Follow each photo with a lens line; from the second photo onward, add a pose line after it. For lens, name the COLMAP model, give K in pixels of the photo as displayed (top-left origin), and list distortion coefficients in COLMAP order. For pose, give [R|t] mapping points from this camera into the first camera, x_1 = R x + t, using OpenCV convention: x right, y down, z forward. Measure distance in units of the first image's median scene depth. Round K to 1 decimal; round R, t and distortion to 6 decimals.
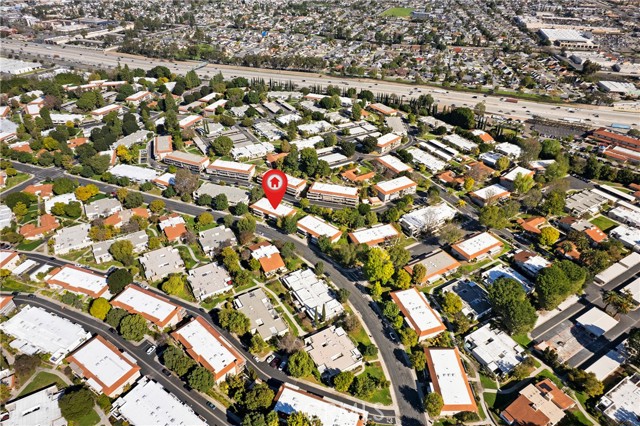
lens RADIAL K [[409.7, 0, 320.0], [0, 409.7, 213.0], [0, 0, 1]] dist [-0.073266, 0.070161]
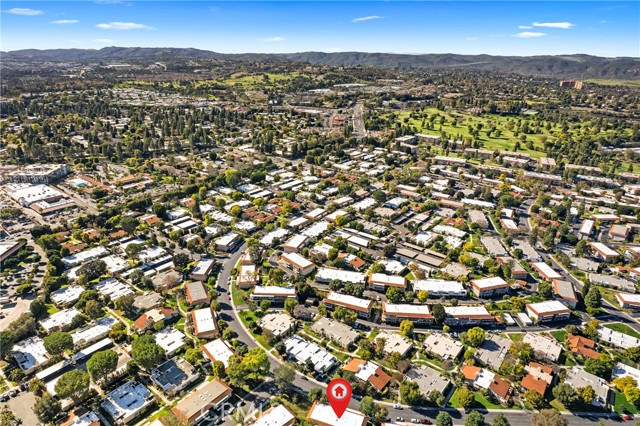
lens RADIAL K [[409.7, 0, 320.0], [0, 409.7, 213.0], [0, 0, 1]] dist [-0.073266, 0.070161]
pose [[-0.933708, 0.110953, -0.340410, 0.332875], [-0.220770, 0.570091, 0.791364, -1.081124], [0.281869, 0.814055, -0.507804, 1.369749]]
